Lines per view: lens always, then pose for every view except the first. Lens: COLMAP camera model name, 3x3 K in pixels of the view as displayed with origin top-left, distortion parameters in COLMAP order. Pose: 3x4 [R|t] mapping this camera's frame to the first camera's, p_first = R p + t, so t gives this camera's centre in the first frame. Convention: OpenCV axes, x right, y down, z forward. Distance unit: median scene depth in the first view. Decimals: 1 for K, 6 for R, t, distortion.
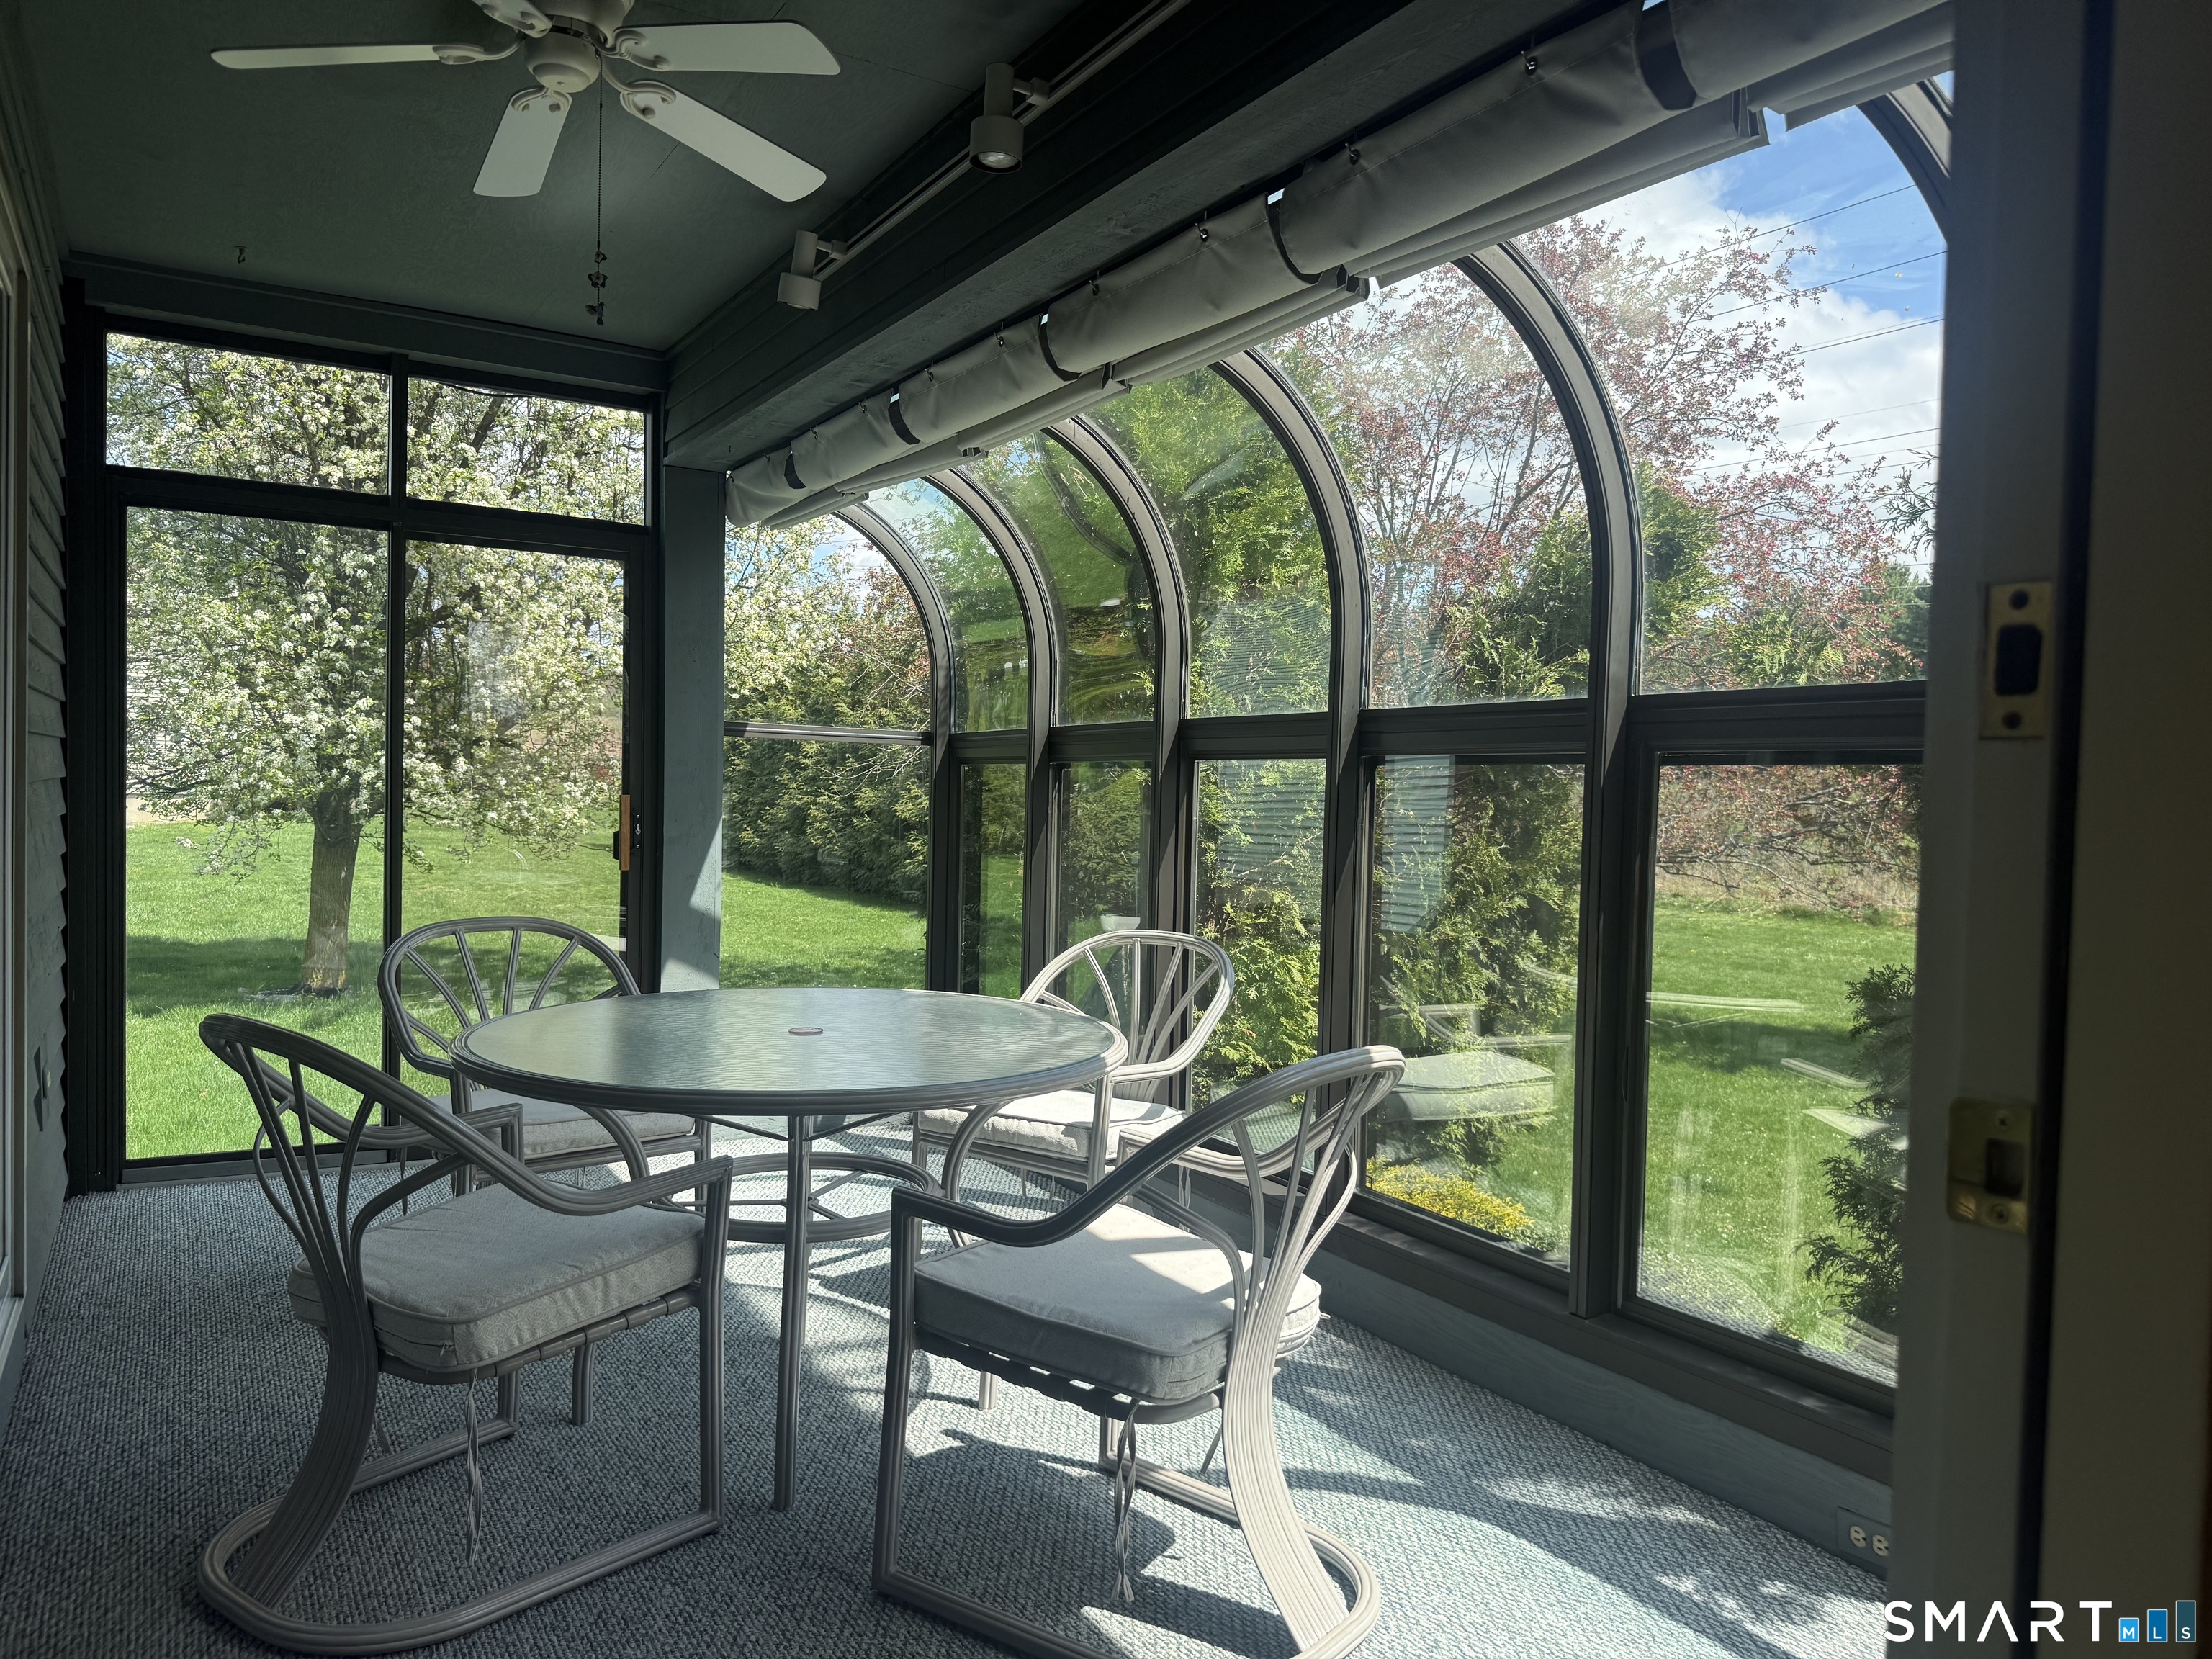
lens RADIAL K [[1546.0, 0, 1081.5], [0, 1546.0, 839.8], [0, 0, 1]] dist [0.047529, -0.060201]
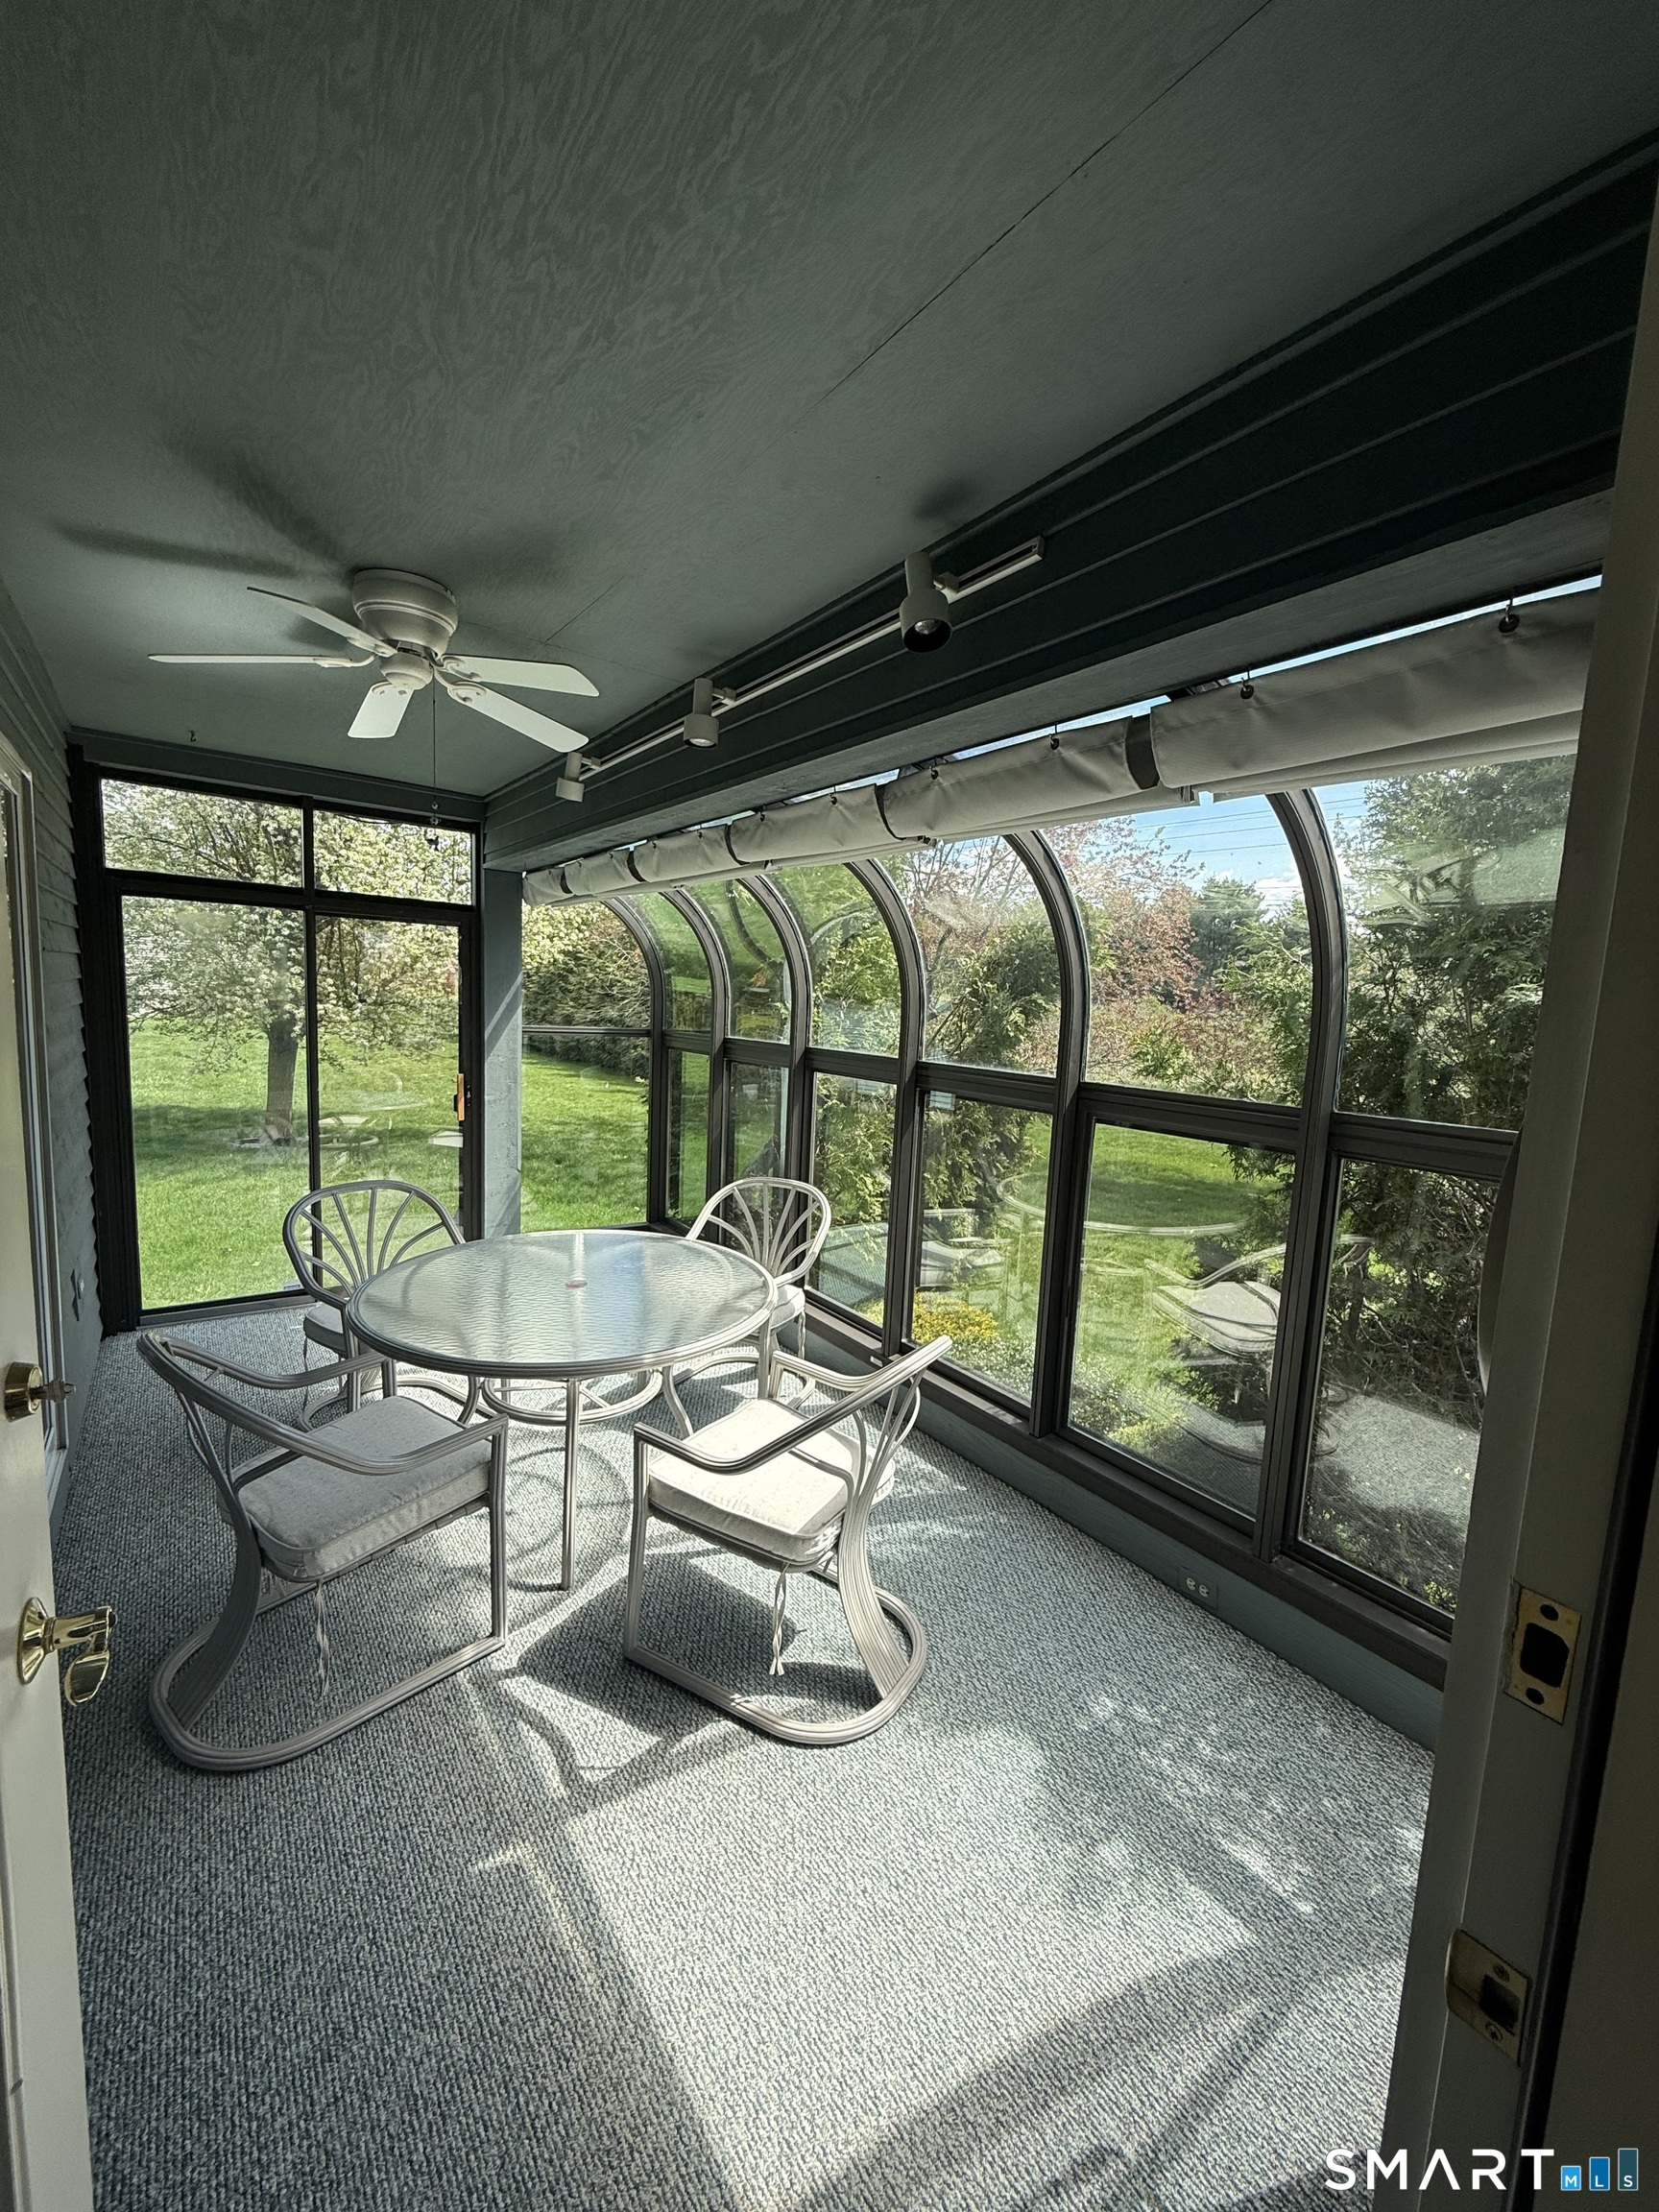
lens RADIAL K [[883.8, 0, 823.0], [0, 883.8, 1112.9], [0, 0, 1]] dist [0.000894, 0.000056]
pose [[0.994963, 0.008211, 0.099902, -0.011780], [-0.016855, 0.996153, 0.085991, -0.094298], [-0.098811, -0.087242, 0.991275, 0.055452]]
